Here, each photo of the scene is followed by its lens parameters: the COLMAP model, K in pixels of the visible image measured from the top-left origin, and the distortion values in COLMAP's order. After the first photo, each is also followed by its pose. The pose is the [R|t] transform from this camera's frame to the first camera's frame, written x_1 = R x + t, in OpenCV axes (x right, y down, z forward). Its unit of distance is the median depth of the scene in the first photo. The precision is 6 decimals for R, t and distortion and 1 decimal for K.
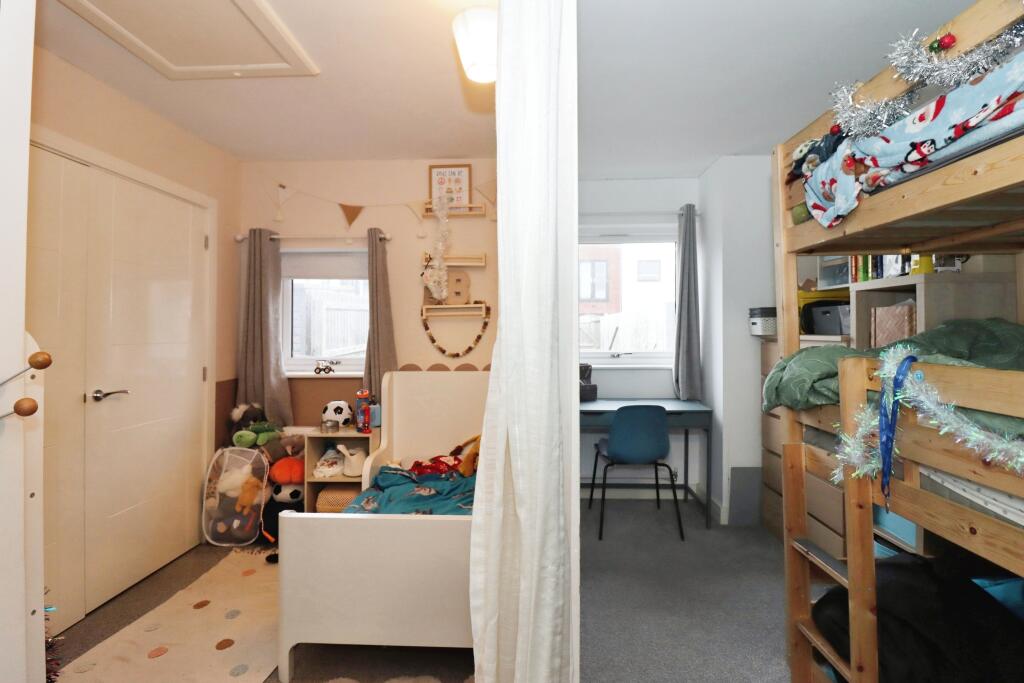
lens RADIAL K [[487.4, 0, 505.3], [0, 487.4, 324.4], [0, 0, 1]] dist [0.000391, -0.009374]
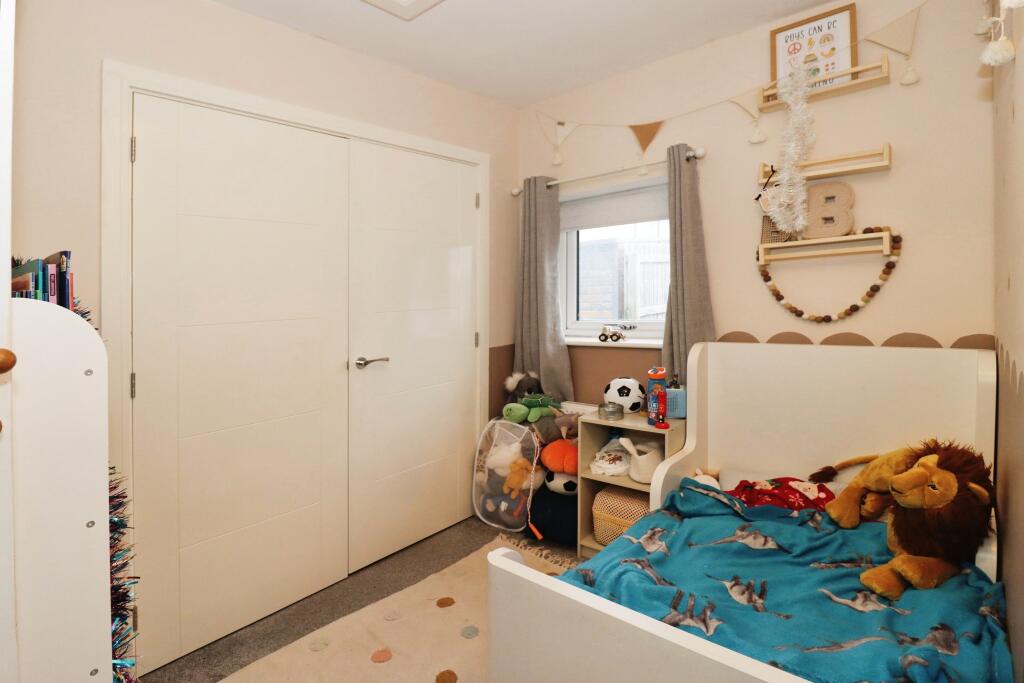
lens RADIAL K [[474.8, 0, 411.7], [0, 474.8, 320.3], [0, 0, 1]] dist [0.002628, -0.008470]
pose [[0.678699, 0.009800, -0.734351, -0.017862], [0.051021, 0.996866, 0.060458, 0.001037], [0.732642, -0.078501, 0.676072, 0.249968]]
